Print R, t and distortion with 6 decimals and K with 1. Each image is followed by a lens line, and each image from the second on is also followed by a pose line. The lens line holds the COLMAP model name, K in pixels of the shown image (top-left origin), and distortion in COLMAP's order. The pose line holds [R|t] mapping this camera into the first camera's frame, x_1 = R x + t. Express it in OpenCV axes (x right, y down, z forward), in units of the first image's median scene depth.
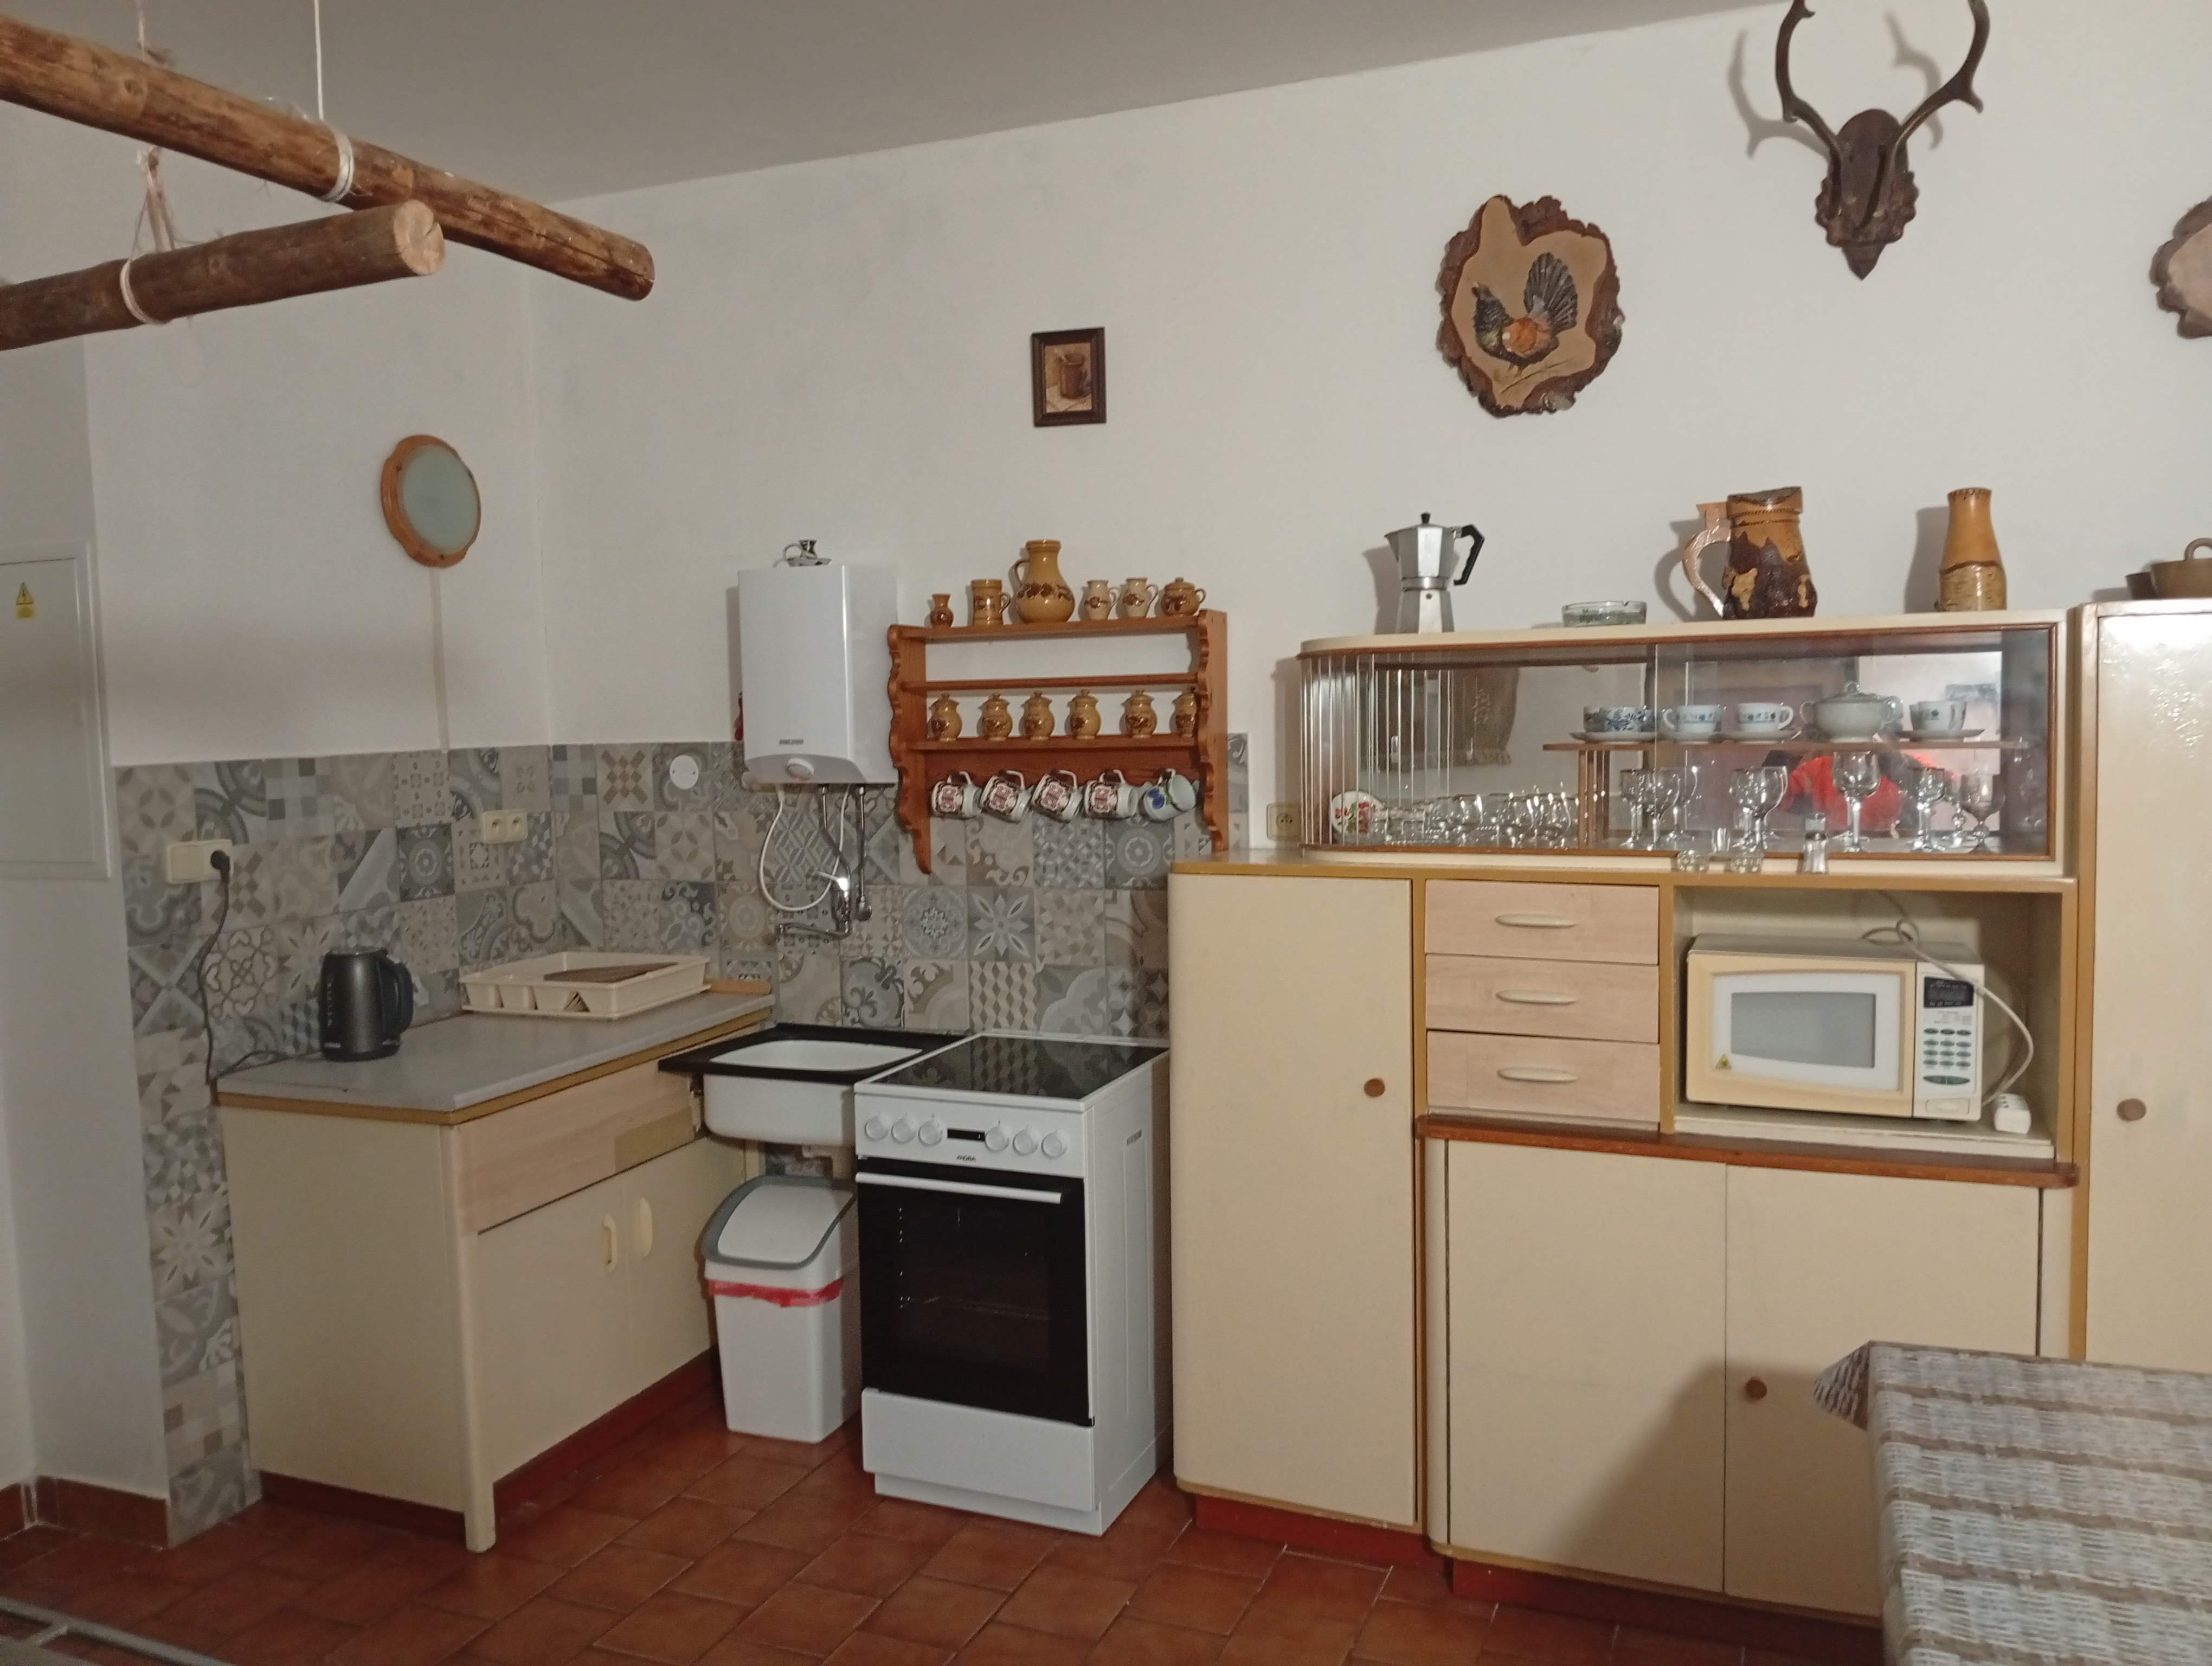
lens RADIAL K [[1692.1, 0, 1097.3], [0, 1692.1, 841.6], [0, 0, 1]] dist [0.085544, -0.141448]
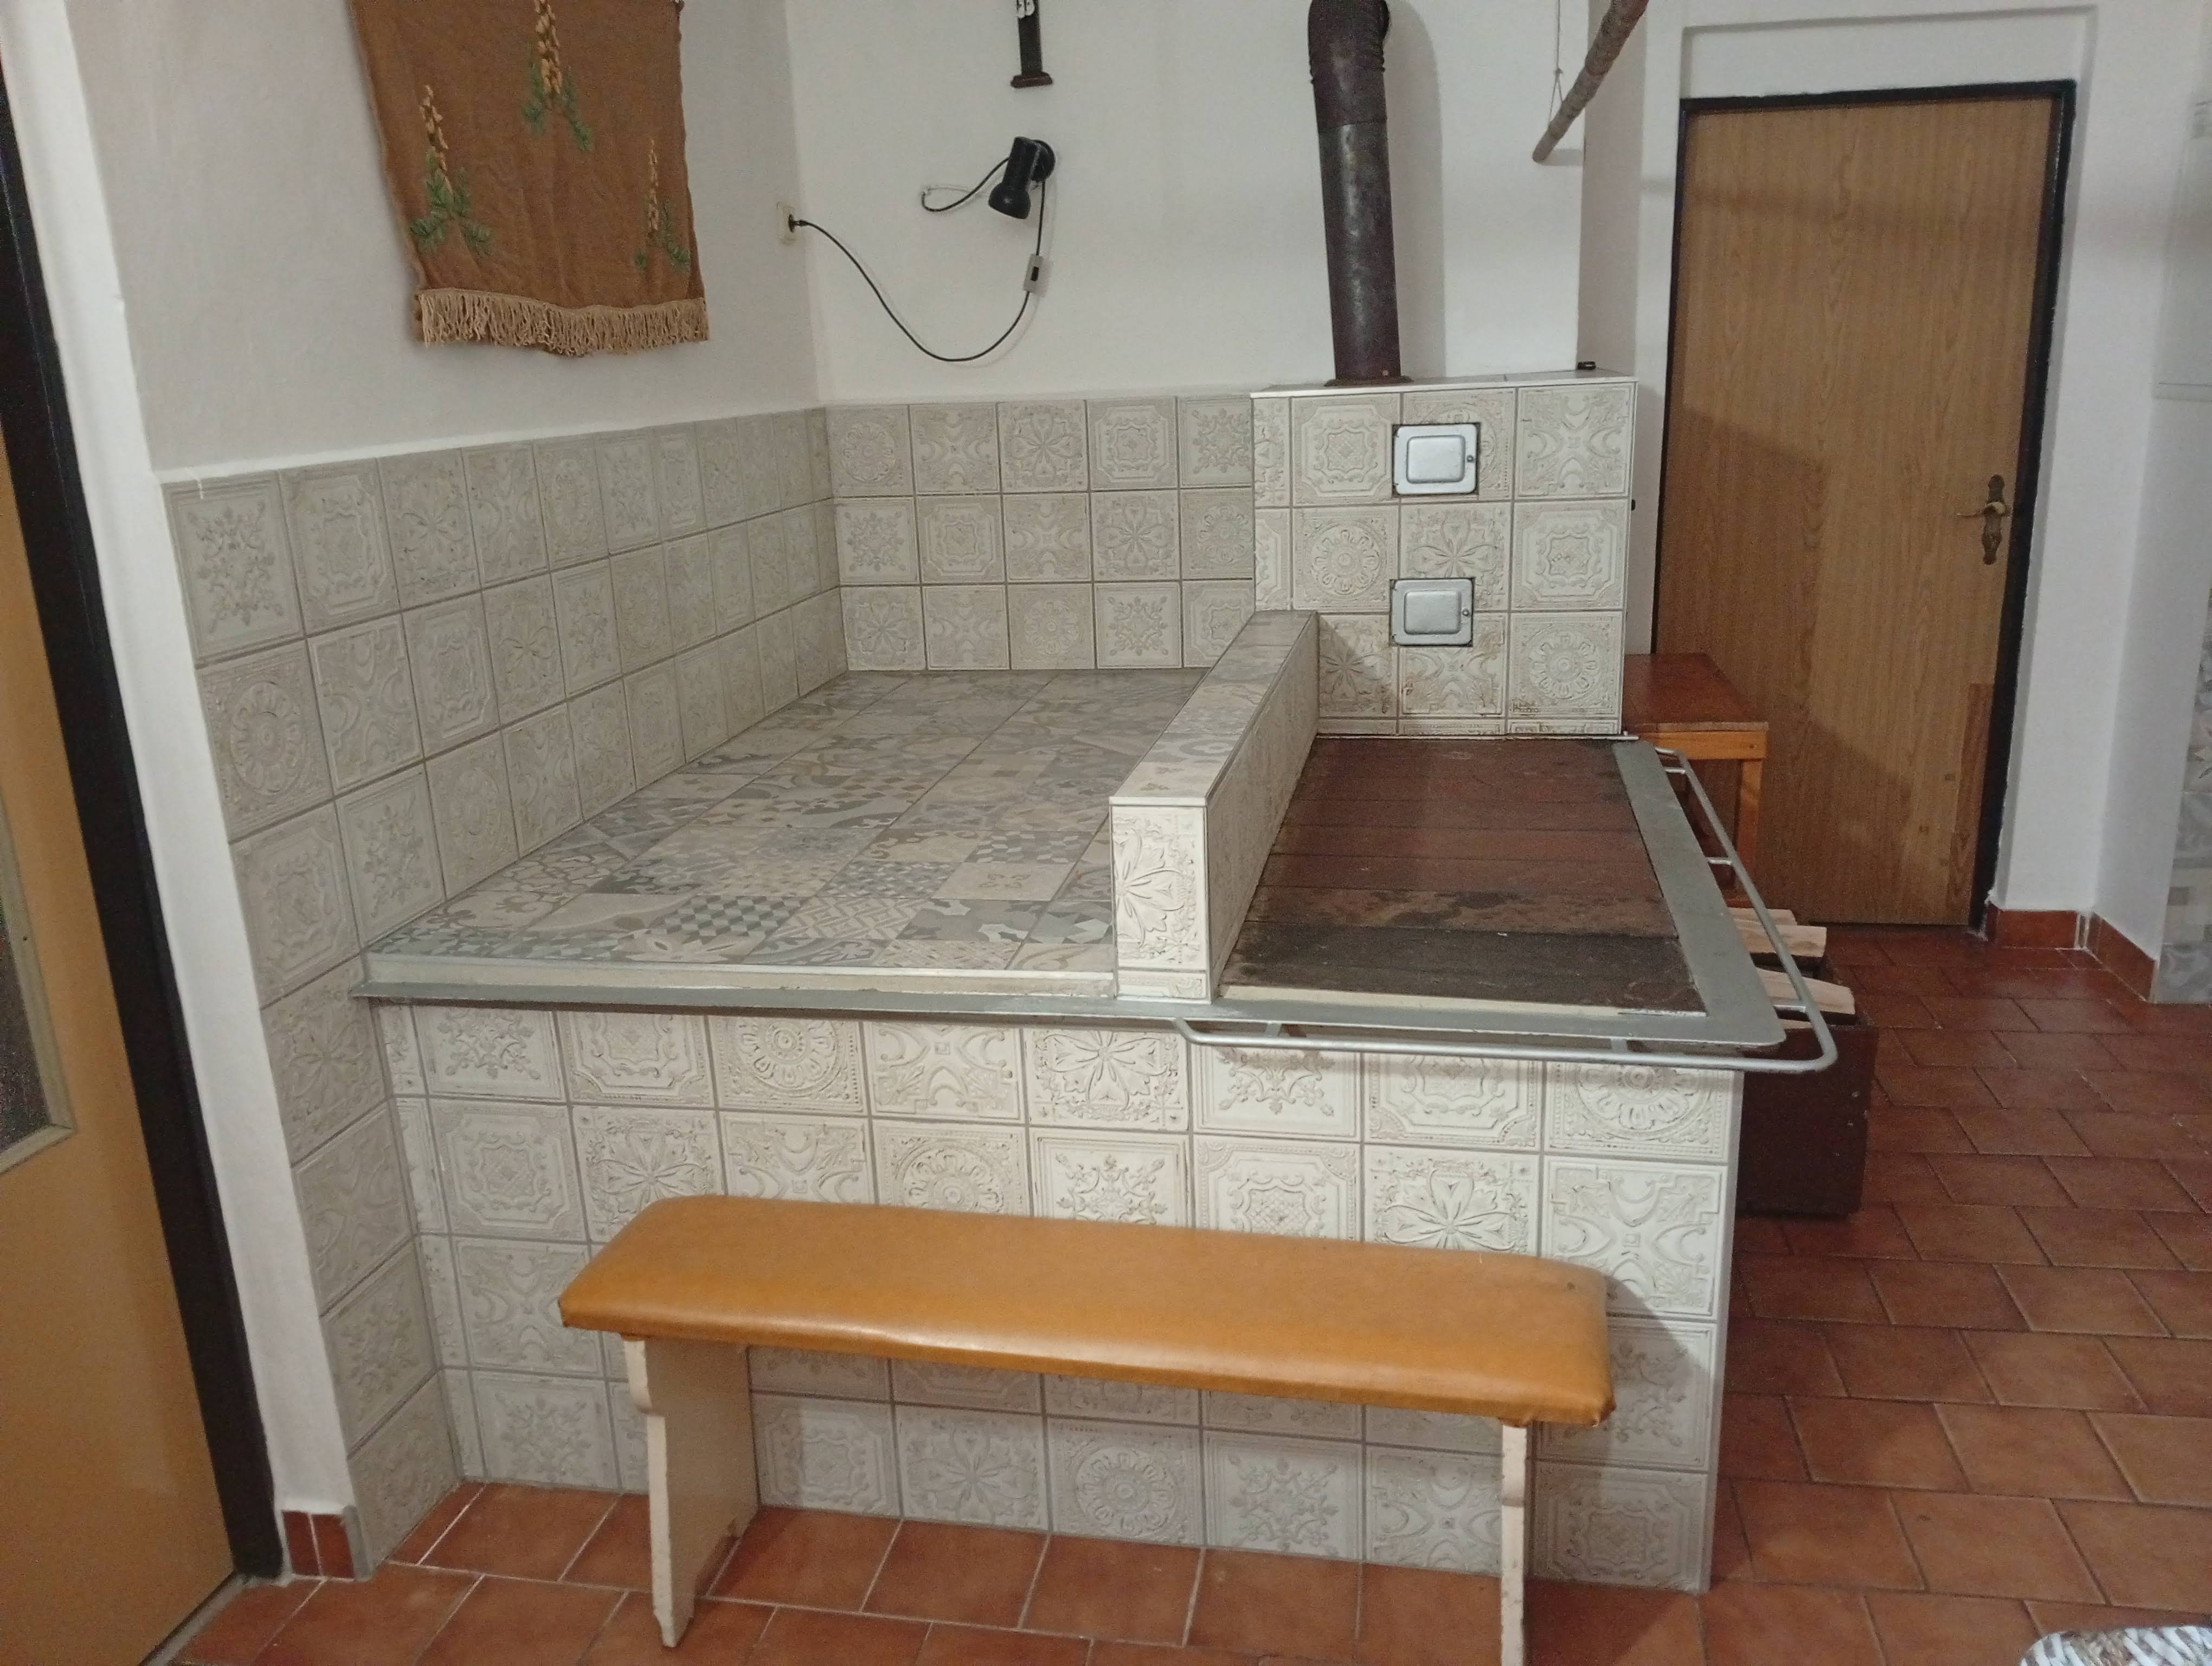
lens RADIAL K [[1692.1, 0, 1101.2], [0, 1692.1, 818.1], [0, 0, 1]] dist [0.085544, -0.141448]
pose [[0.232853, 0.273672, -0.933211, 0.333223], [-0.049025, 0.961672, 0.269786, 0.018498], [0.971276, -0.017070, 0.237345, 0.043993]]
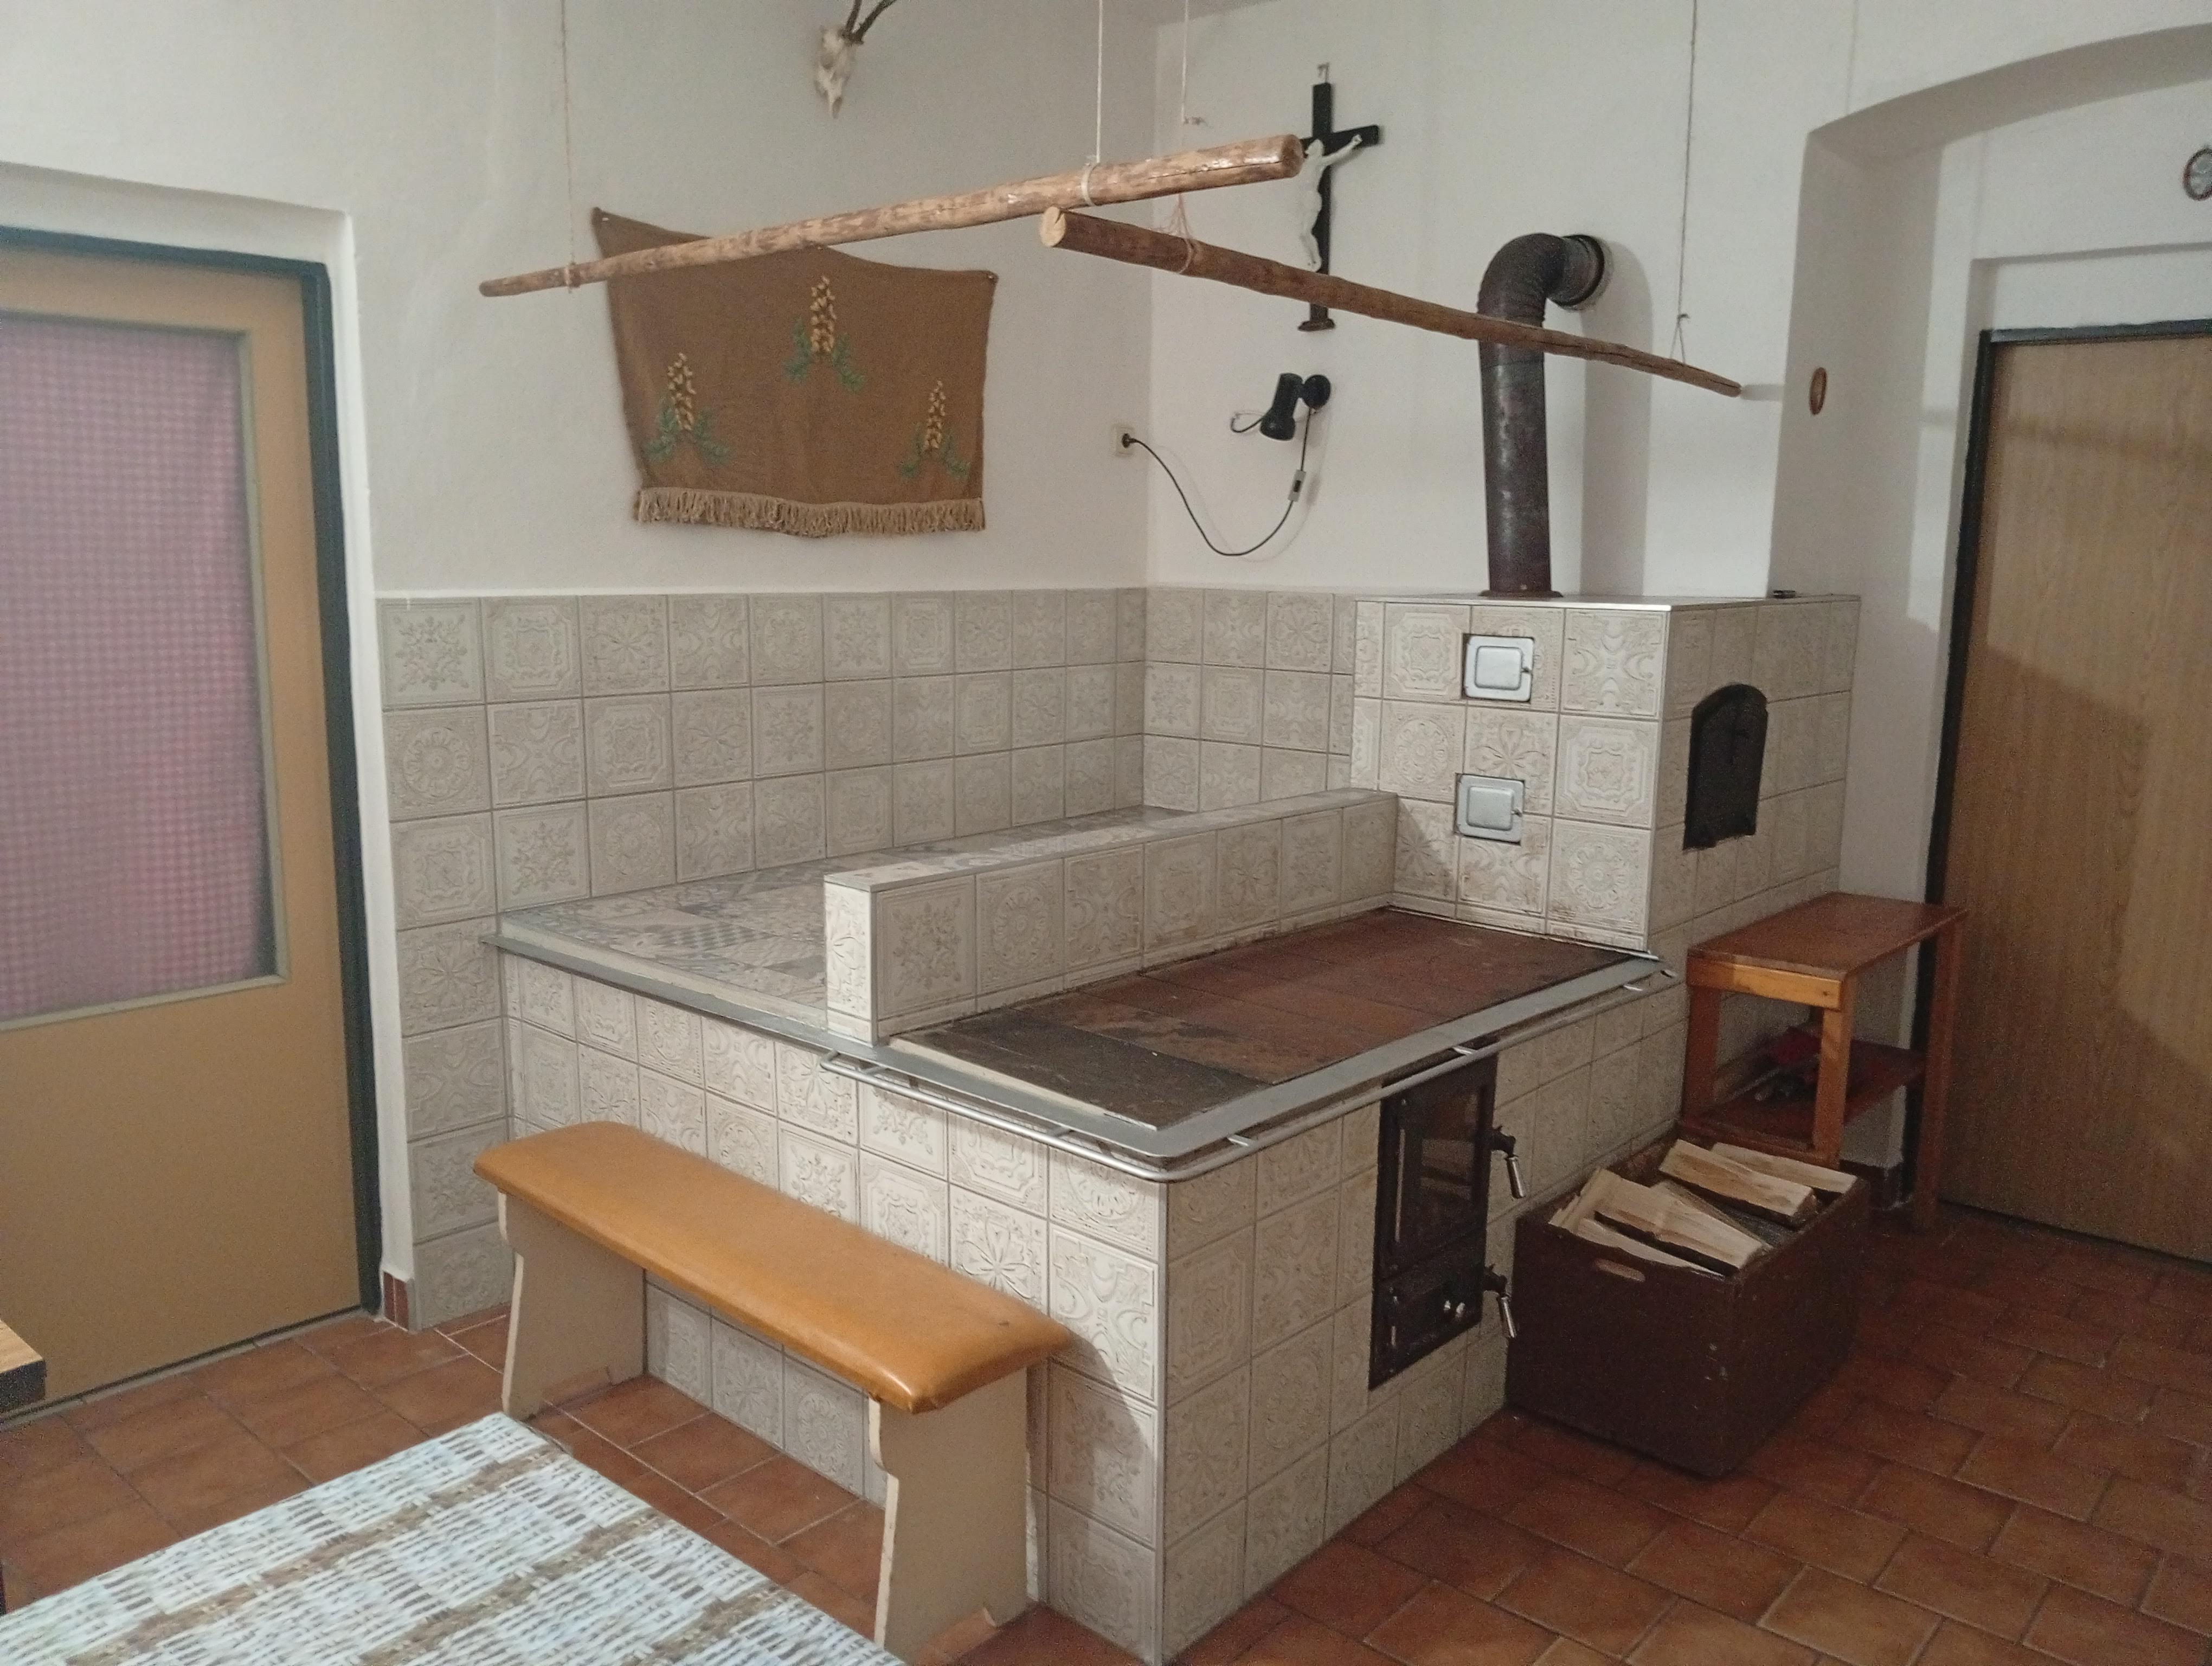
lens RADIAL K [[1692.1, 0, 1118.2], [0, 1692.1, 825.1], [0, 0, 1]] dist [0.085544, -0.141448]
pose [[-0.301730, 0.177584, -0.936708, 0.478290], [-0.086070, 0.973414, 0.212268, -0.032626], [0.949500, 0.144671, -0.278424, 0.543581]]
